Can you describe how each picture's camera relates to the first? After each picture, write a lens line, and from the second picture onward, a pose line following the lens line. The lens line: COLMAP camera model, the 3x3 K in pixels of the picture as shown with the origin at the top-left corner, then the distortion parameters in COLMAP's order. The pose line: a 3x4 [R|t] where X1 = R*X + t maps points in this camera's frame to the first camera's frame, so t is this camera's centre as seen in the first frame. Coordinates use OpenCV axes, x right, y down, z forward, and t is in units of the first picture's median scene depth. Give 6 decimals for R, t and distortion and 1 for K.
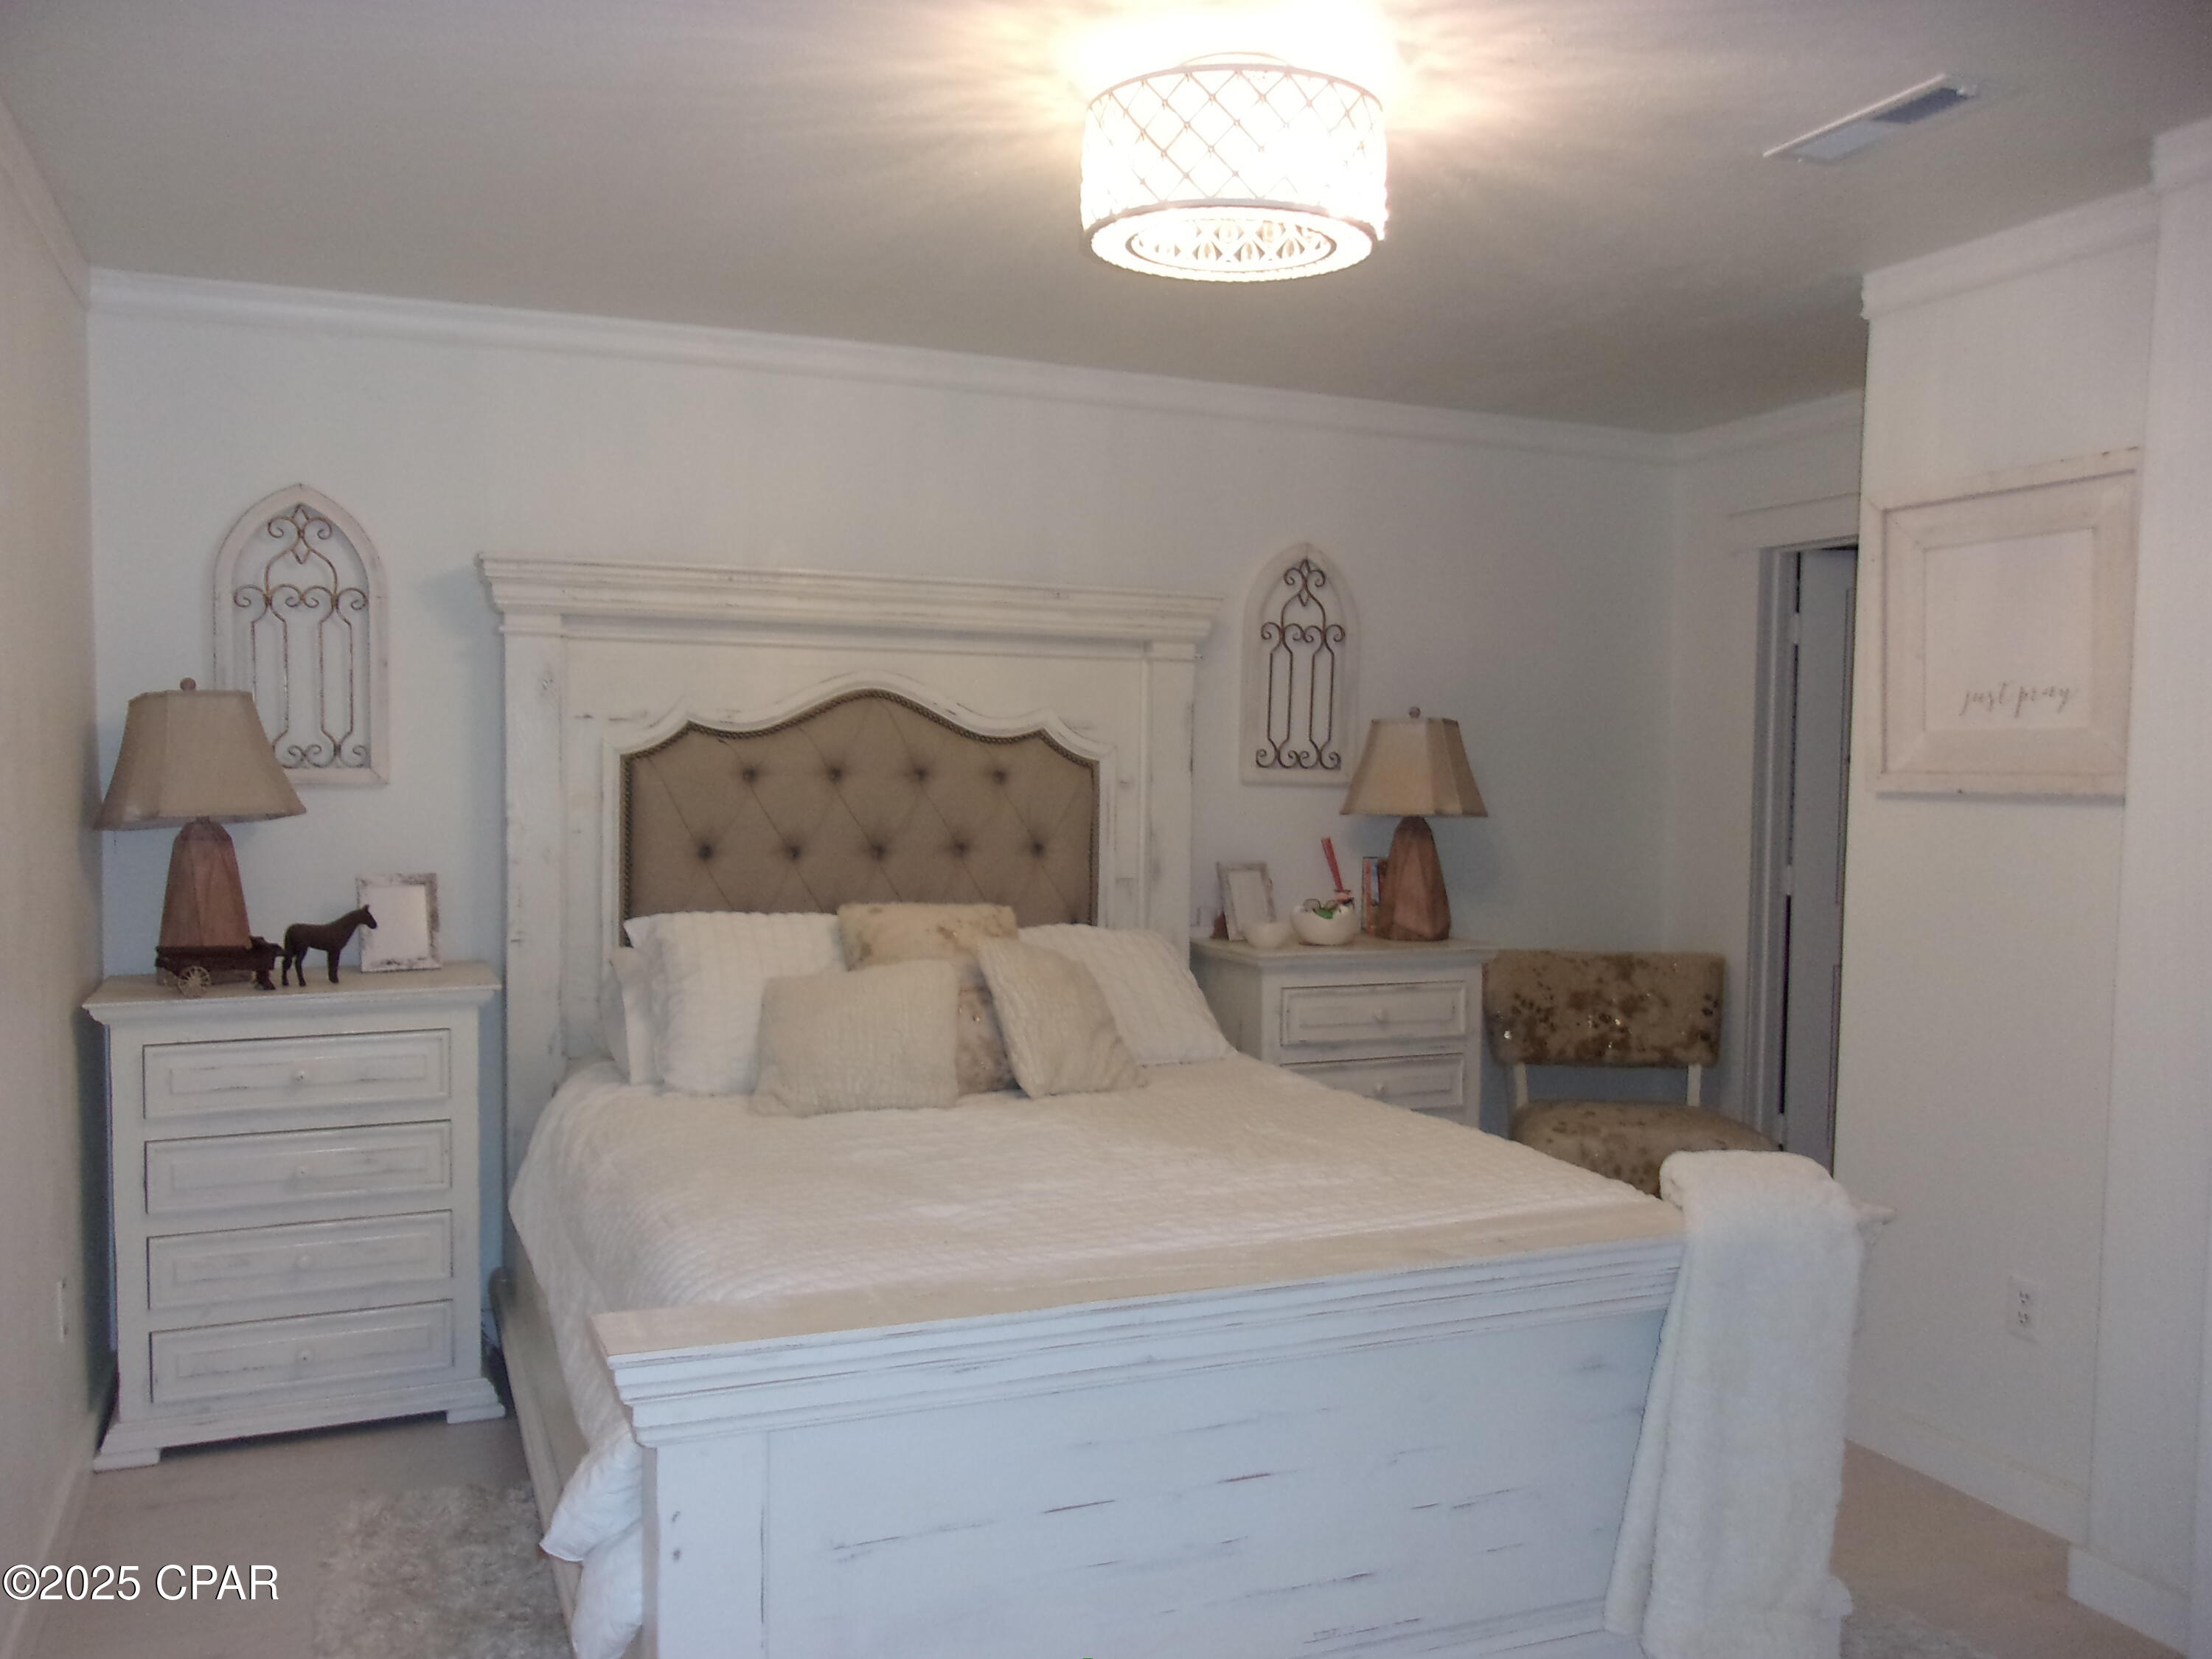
lens RADIAL K [[1731.9, 0, 1112.0], [0, 1731.9, 831.8], [0, 0, 1]] dist [0.013700, -0.008730]
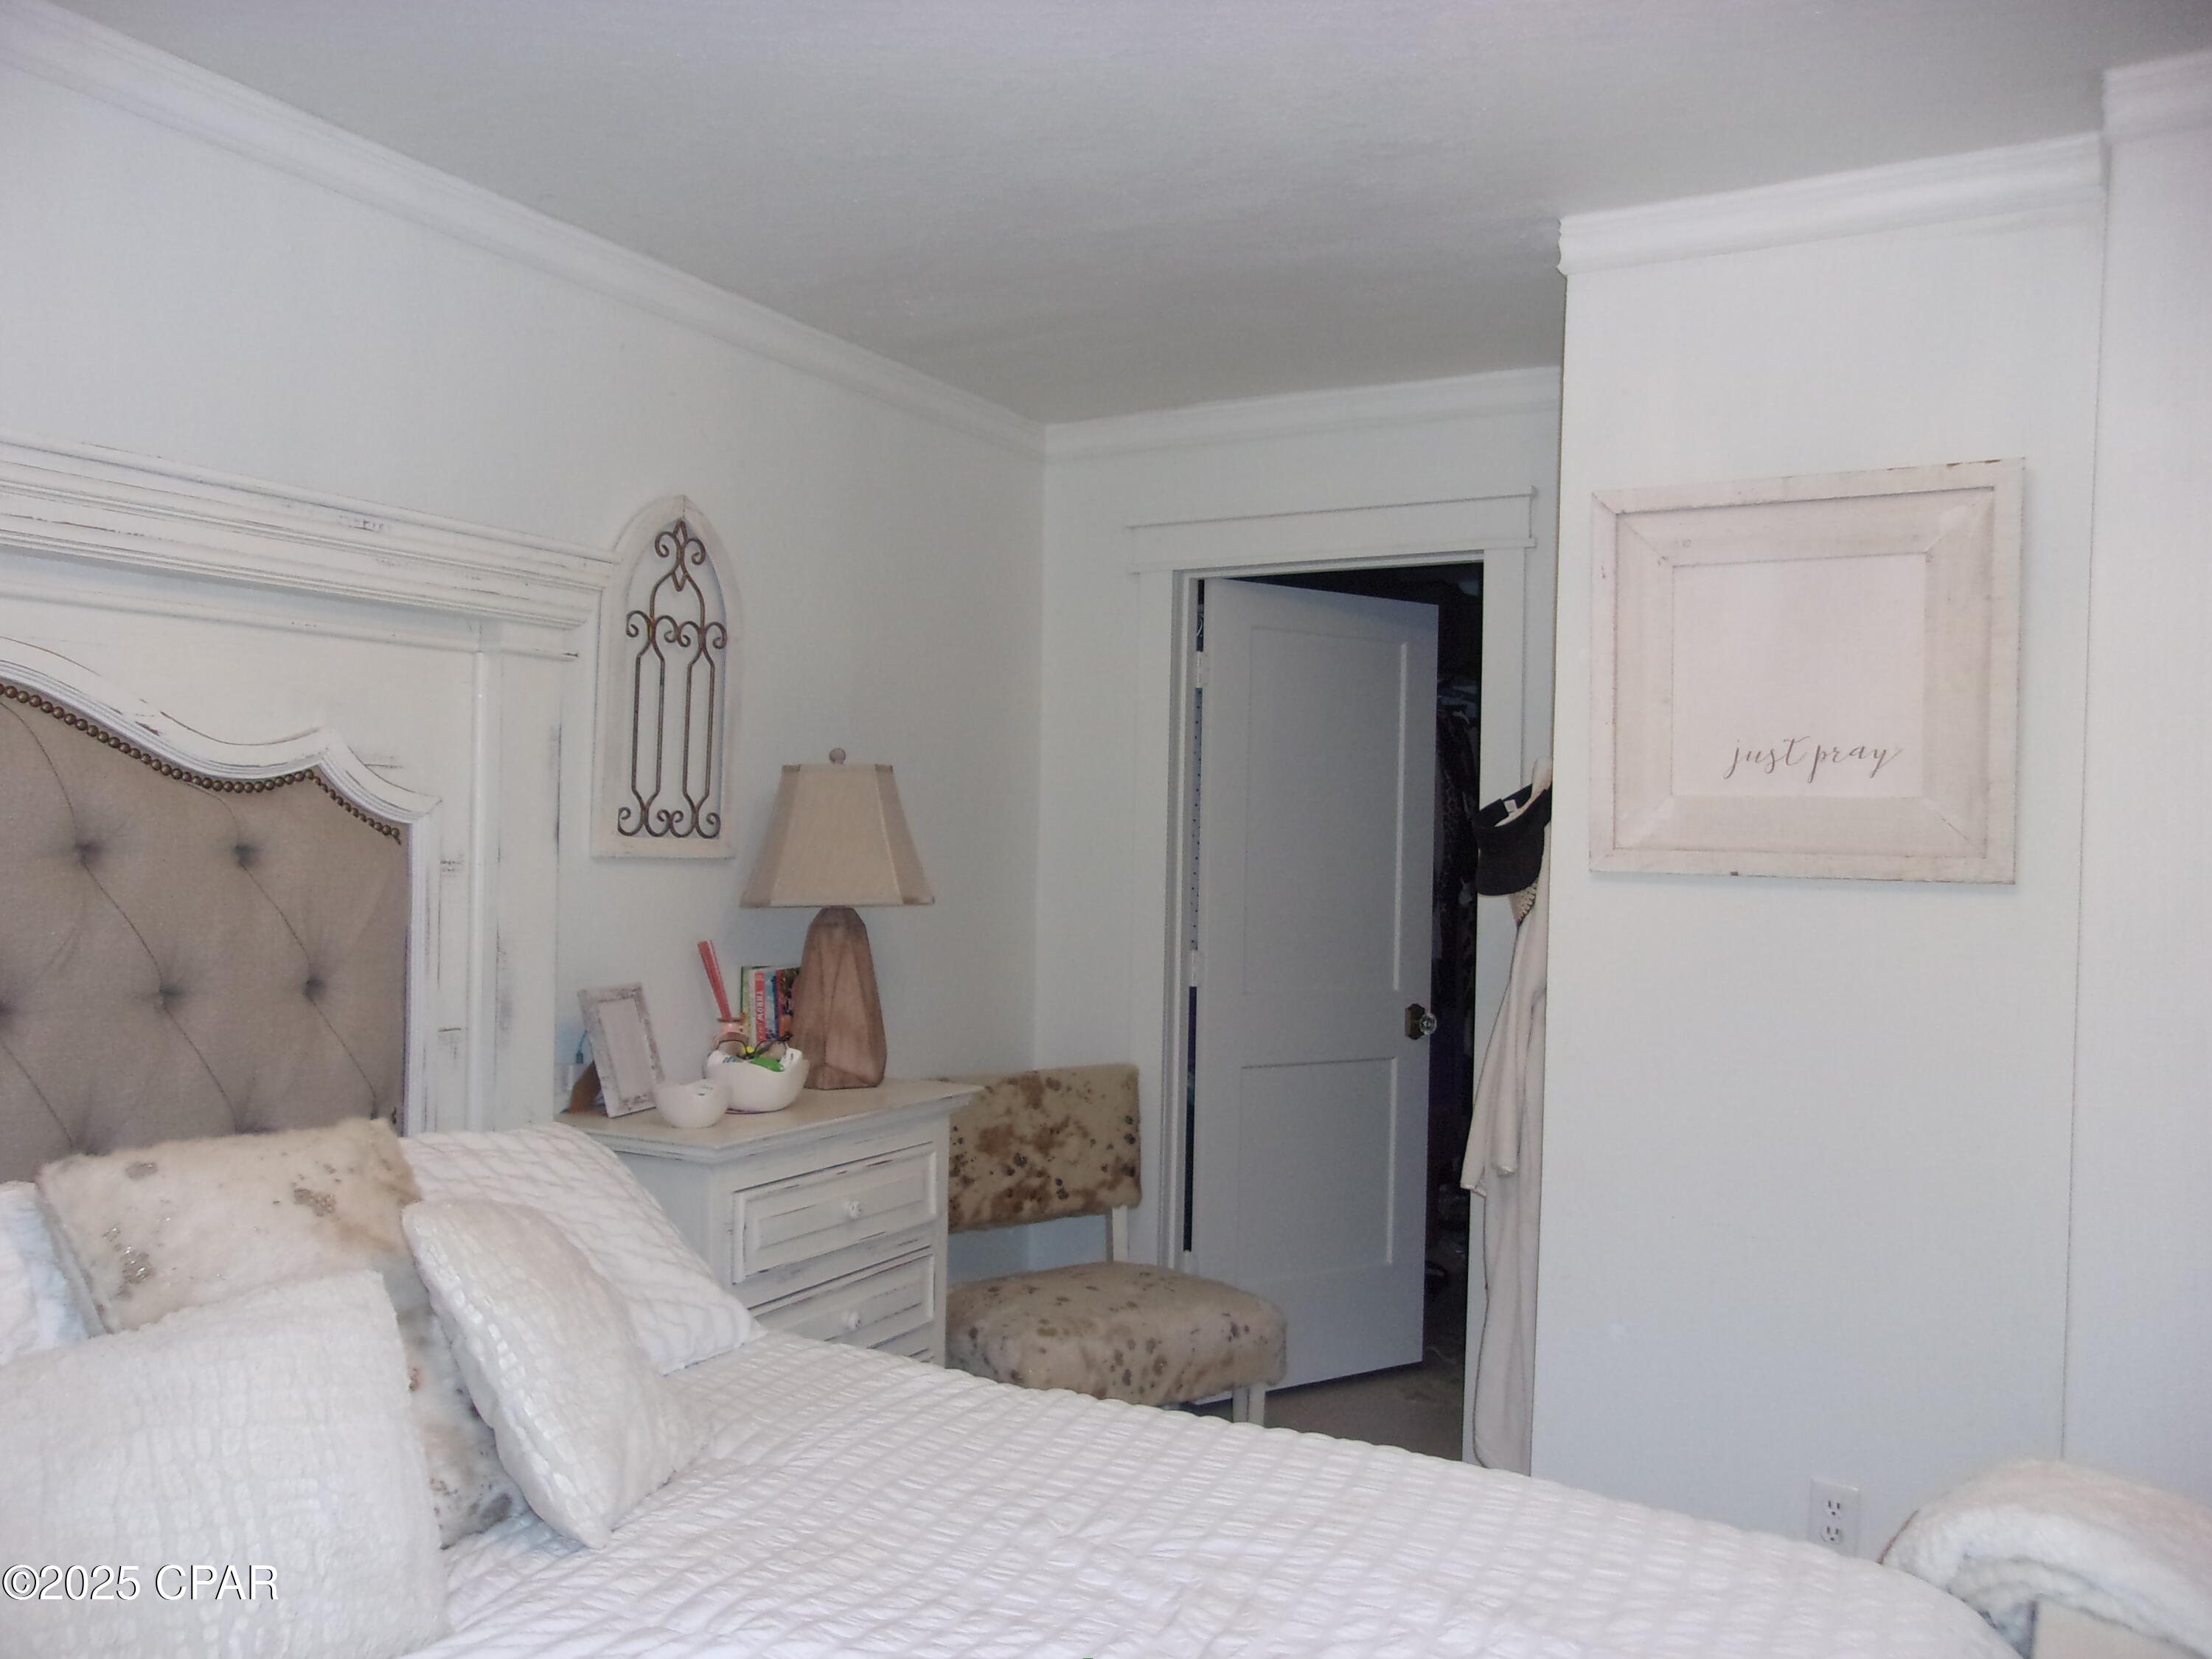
lens RADIAL K [[1731.9, 0, 1097.5], [0, 1731.9, 826.3], [0, 0, 1]] dist [0.013700, -0.008730]
pose [[0.801081, 0.003991, 0.598543, -0.158497], [0.016185, 0.999468, -0.028325, -0.019479], [-0.598338, 0.032378, 0.800590, 0.385718]]
